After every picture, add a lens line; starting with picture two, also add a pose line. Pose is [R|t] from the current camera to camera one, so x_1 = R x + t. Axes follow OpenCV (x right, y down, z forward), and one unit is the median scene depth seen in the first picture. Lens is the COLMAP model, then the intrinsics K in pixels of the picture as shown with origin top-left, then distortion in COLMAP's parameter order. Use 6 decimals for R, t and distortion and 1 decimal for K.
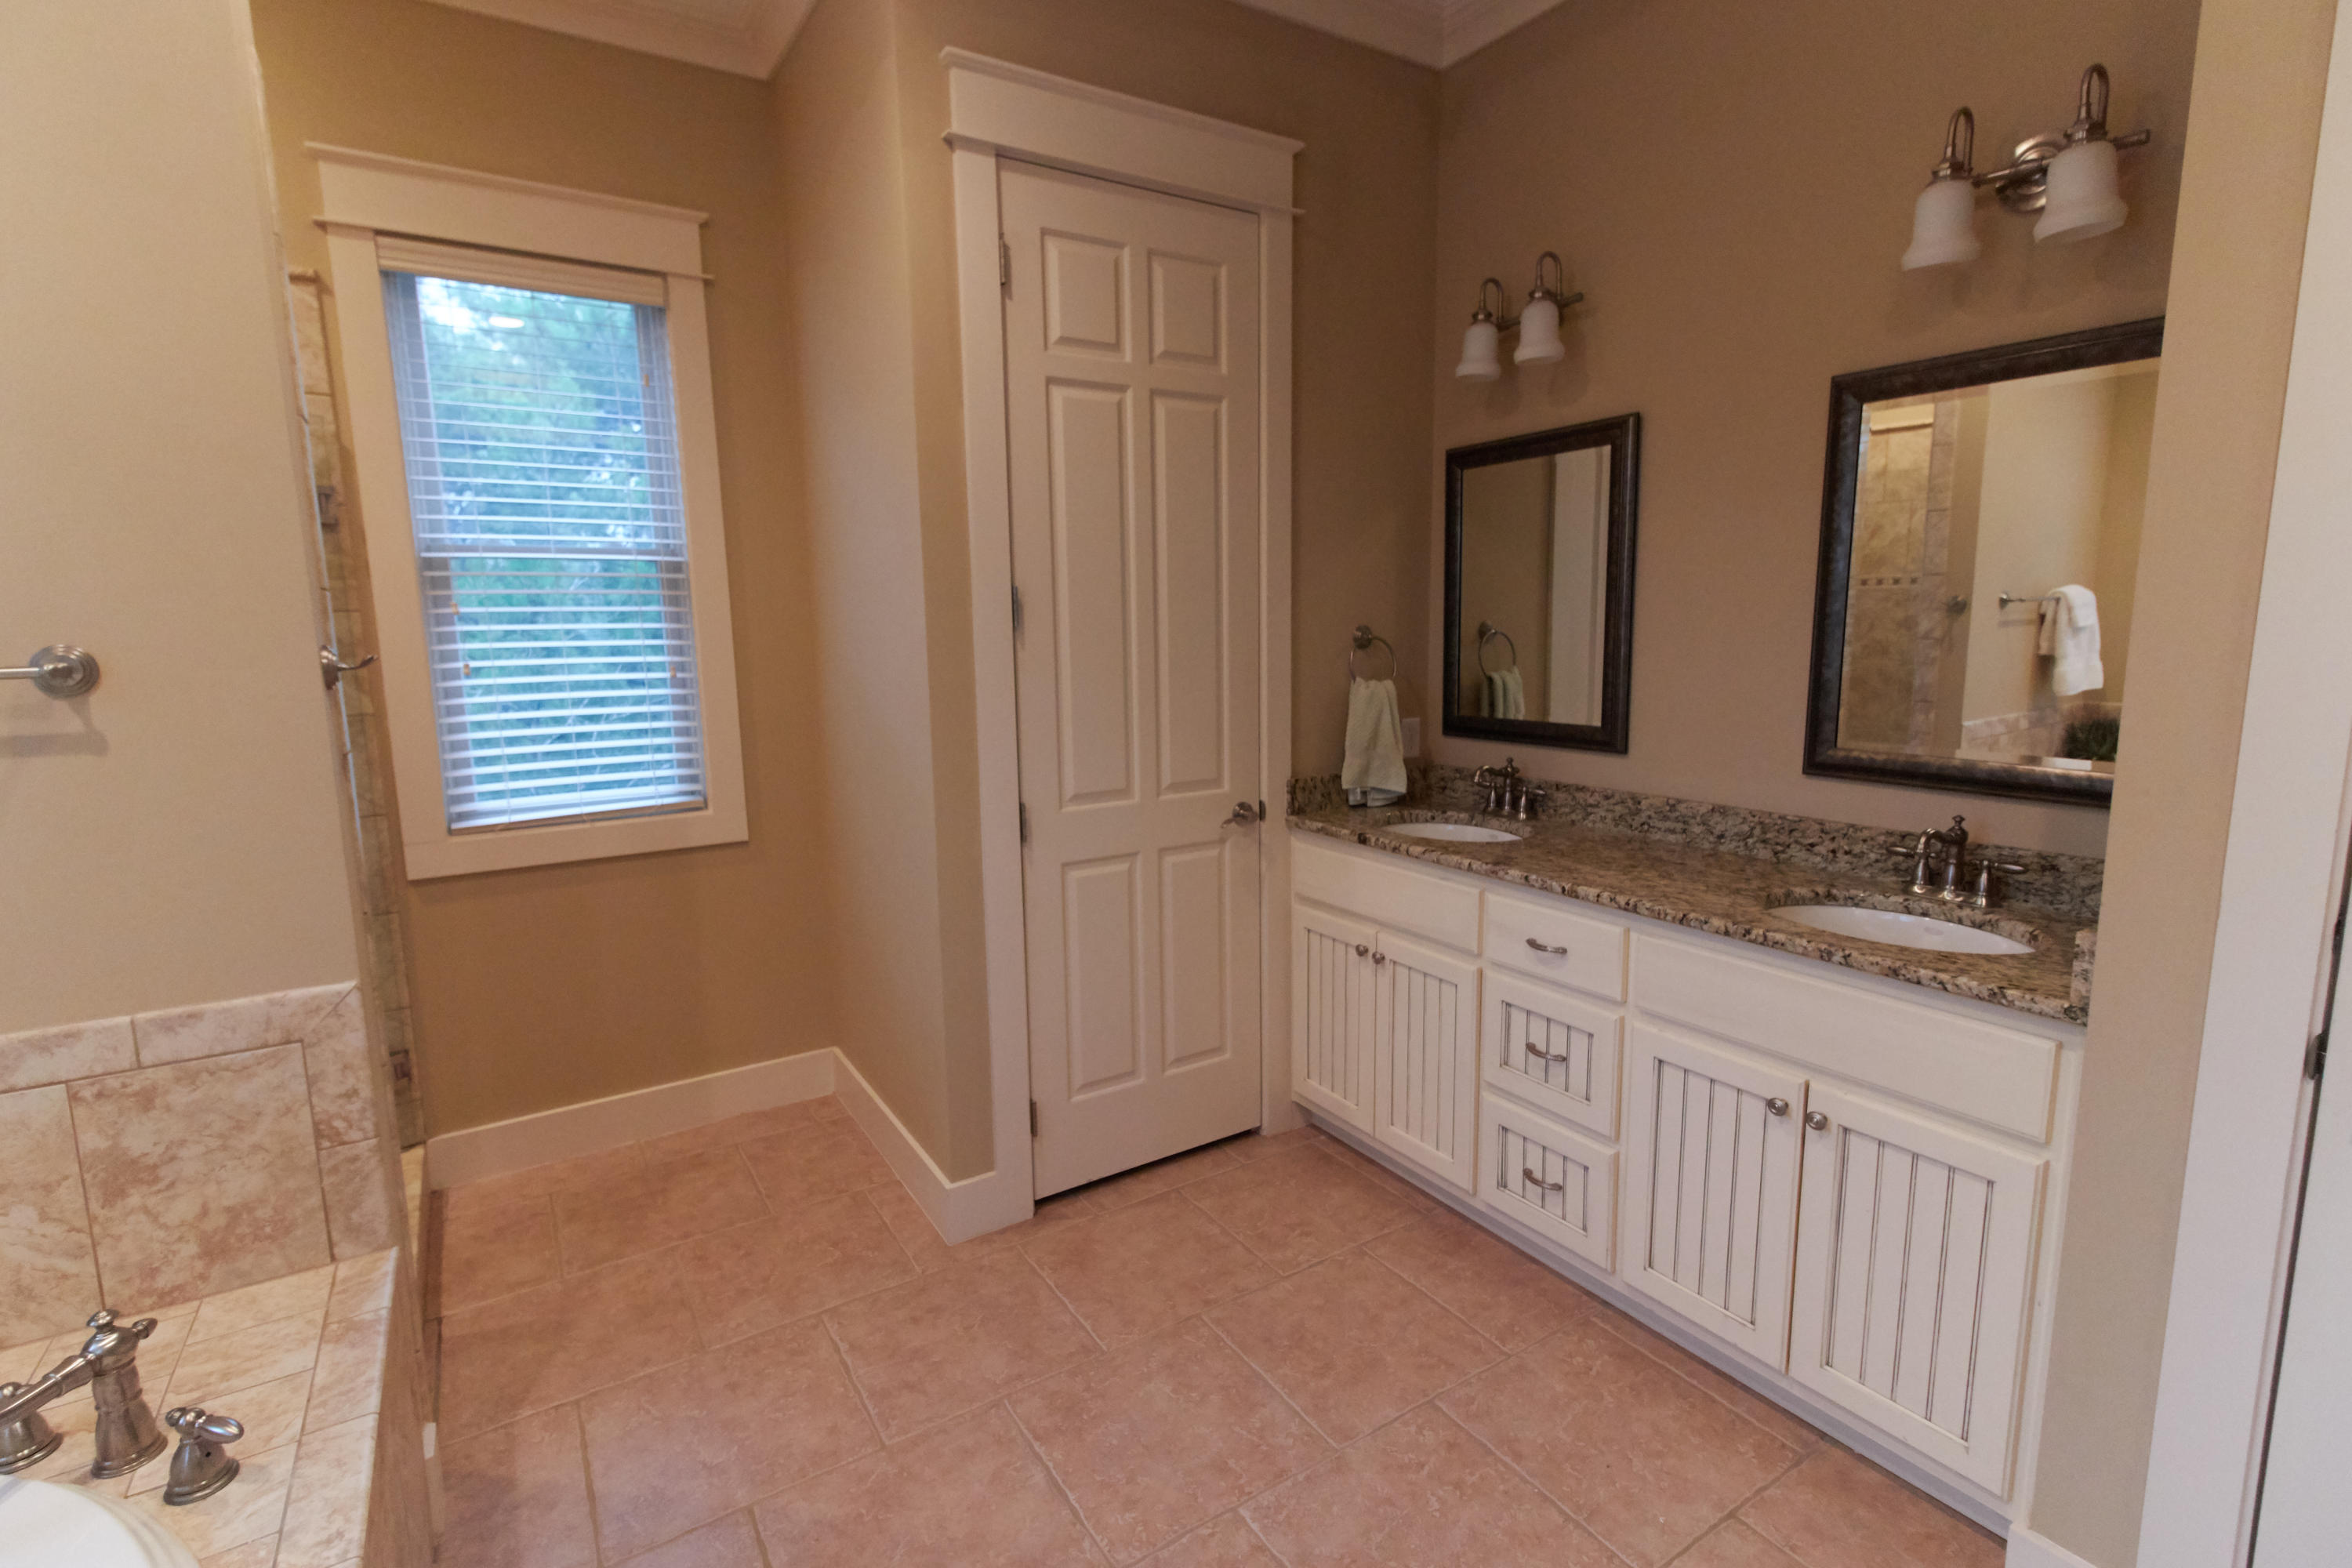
lens RADIAL K [[1082.2, 0, 1182.2], [0, 1082.2, 772.3], [0, 0, 1]] dist [-0.004144, -0.000478]
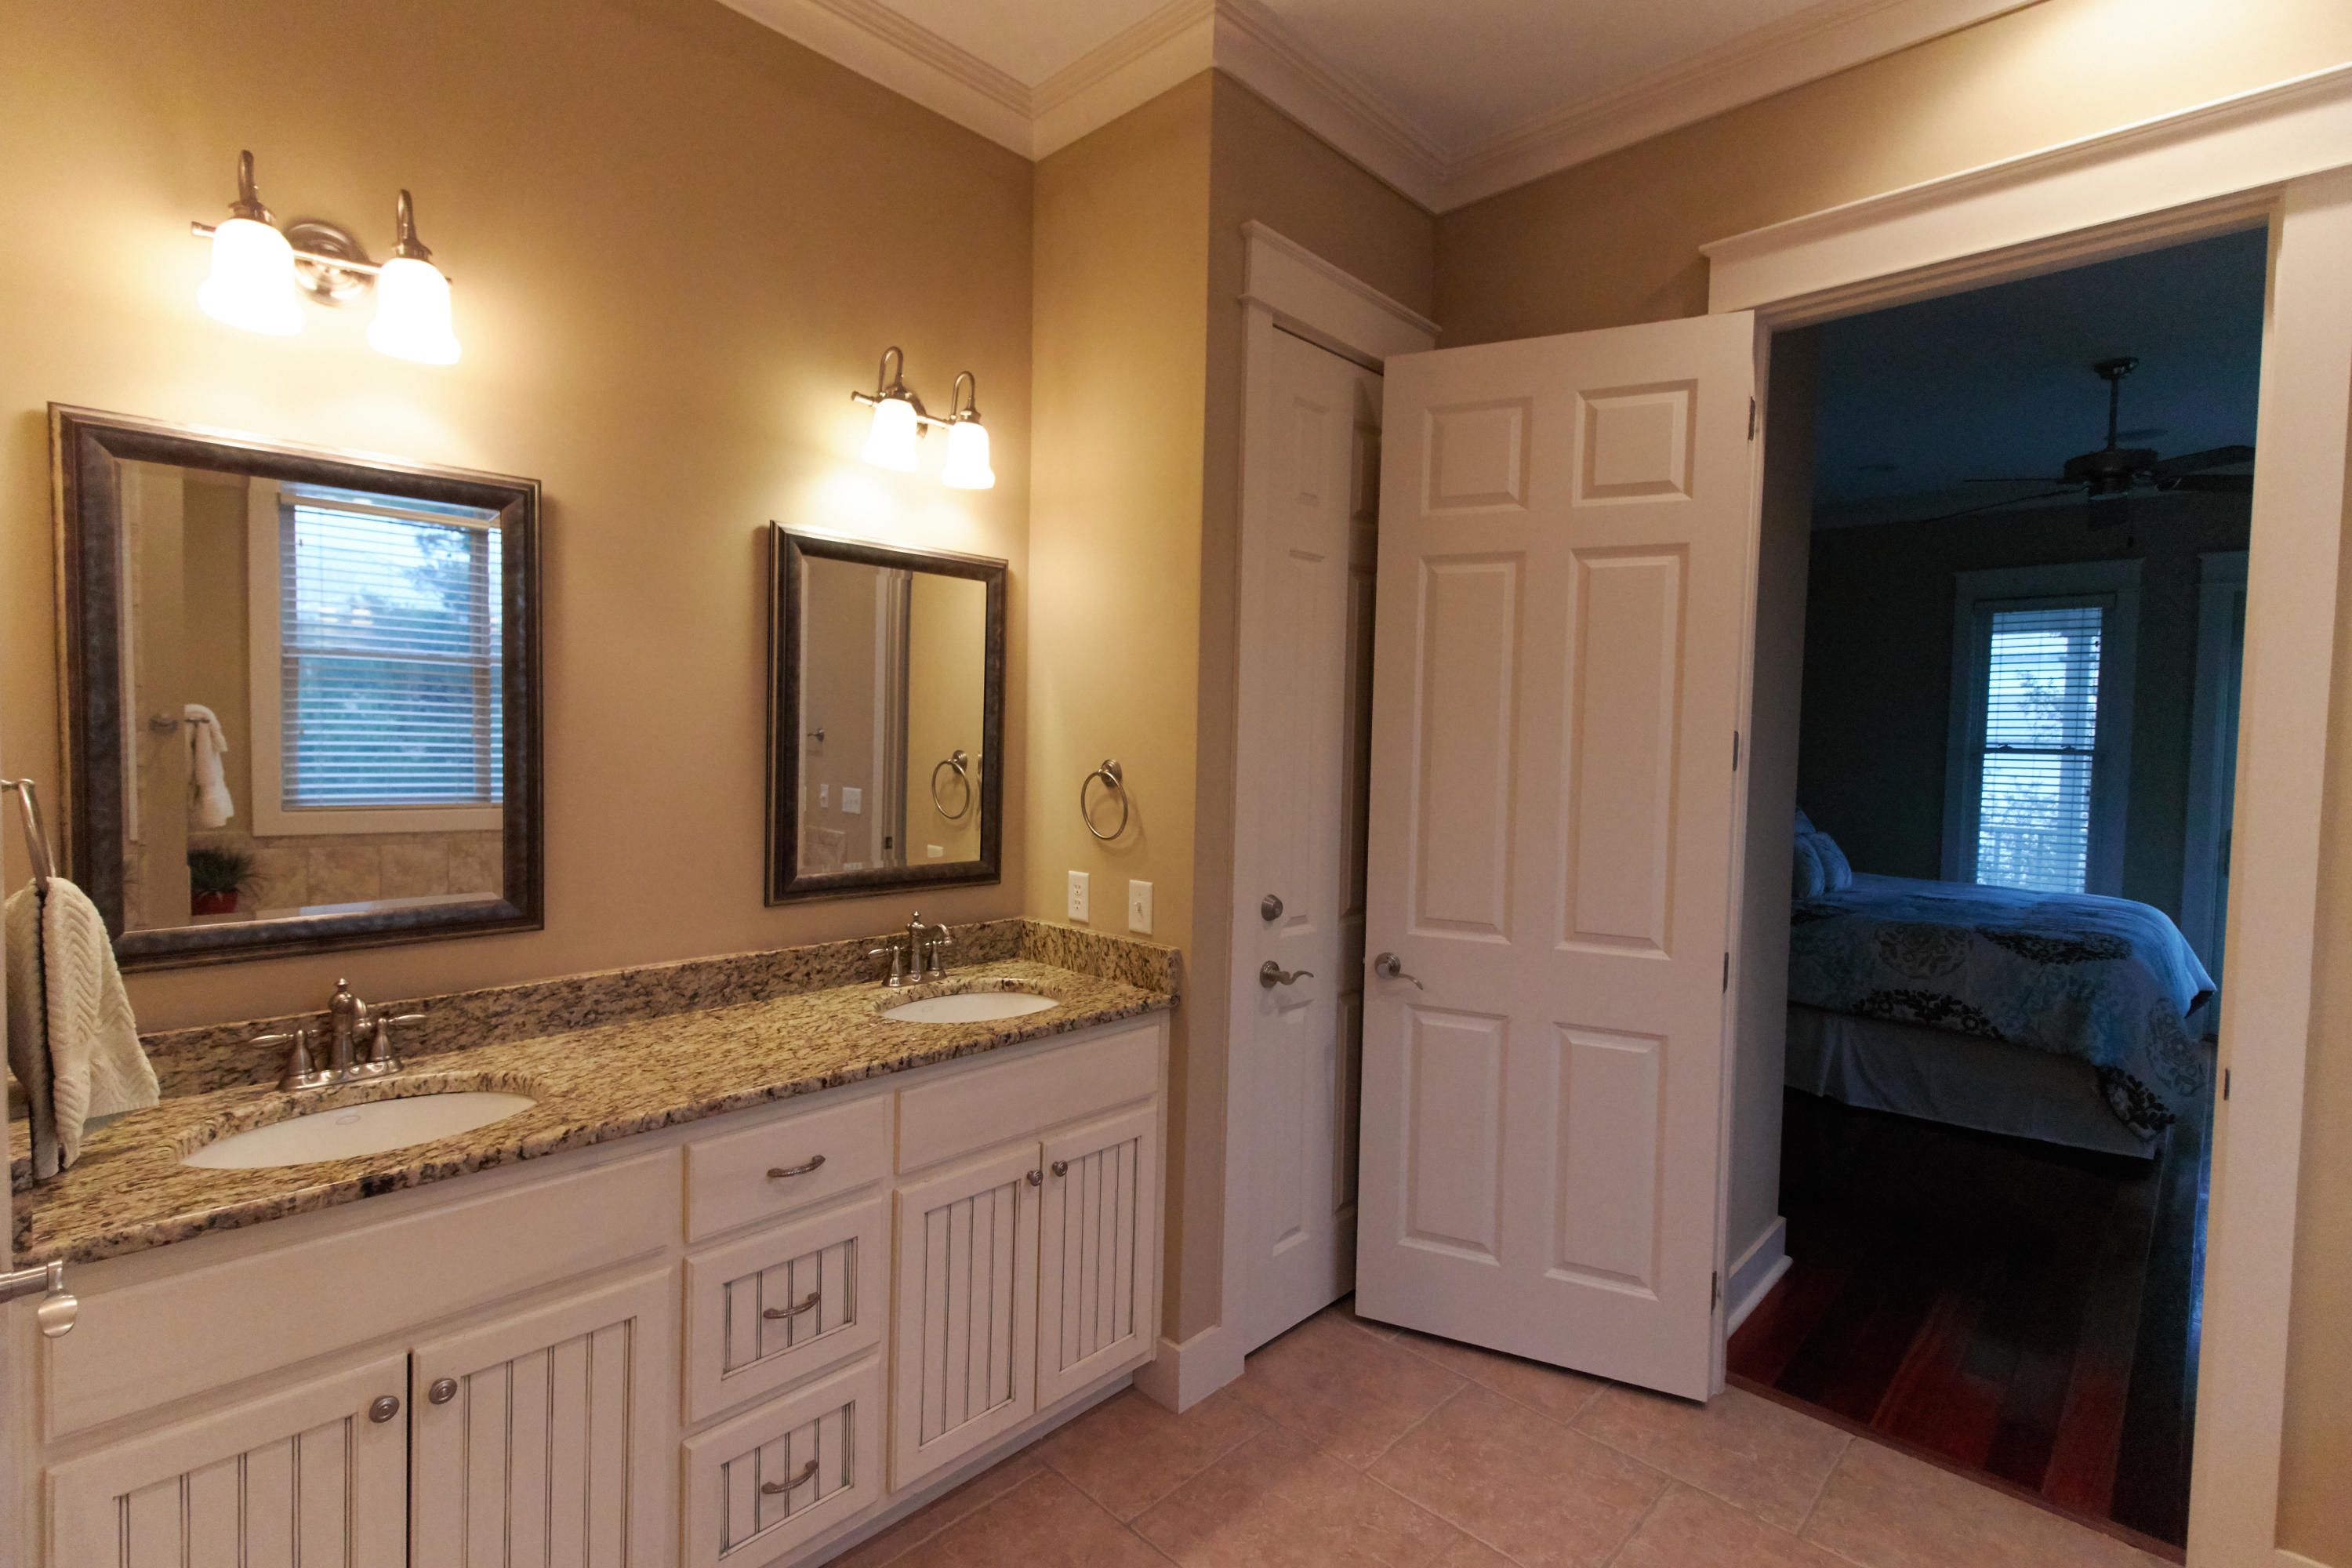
lens RADIAL K [[1082.2, 0, 1182.2], [0, 1082.2, 788.2], [0, 0, 1]] dist [-0.004144, -0.000478]
pose [[-0.246139, -0.030611, 0.968751, -0.468997], [0.126268, 0.989970, 0.063364, -0.120525], [-0.960974, 0.137919, -0.239805, 0.871361]]
